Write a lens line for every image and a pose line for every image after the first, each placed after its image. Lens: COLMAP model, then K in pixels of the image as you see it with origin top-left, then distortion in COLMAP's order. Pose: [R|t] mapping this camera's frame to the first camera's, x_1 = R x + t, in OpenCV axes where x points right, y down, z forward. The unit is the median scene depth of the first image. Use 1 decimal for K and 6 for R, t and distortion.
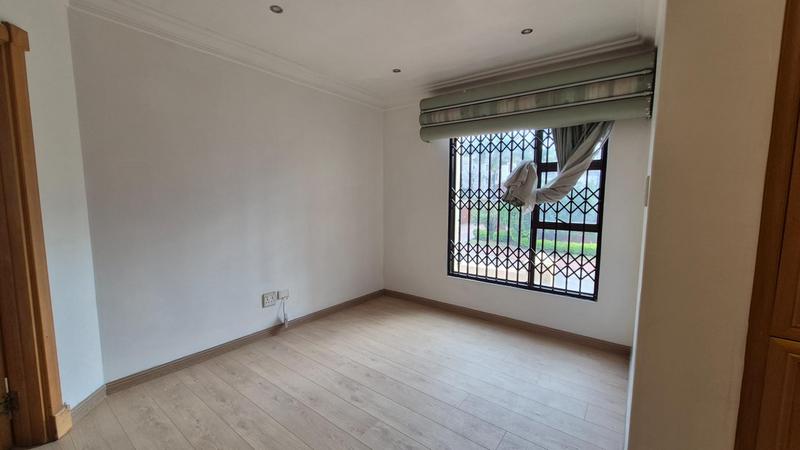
lens RADIAL K [[314.7, 0, 398.6], [0, 314.7, 226.3], [0, 0, 1]] dist [-0.000010, 0.000213]
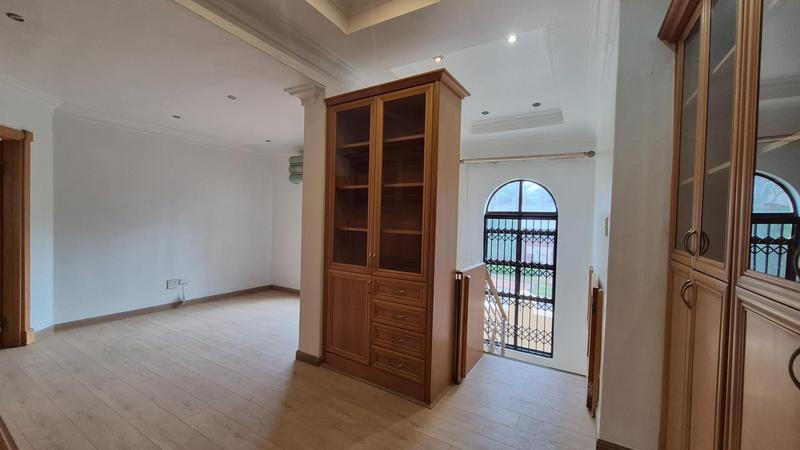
lens RADIAL K [[314.7, 0, 399.5], [0, 314.7, 225.7], [0, 0, 1]] dist [-0.000010, 0.000213]
pose [[0.993151, 0.015196, 0.115846, 0.597147], [-0.005743, 0.996657, -0.081500, 0.081470], [-0.116697, 0.080276, 0.989918, -0.787921]]
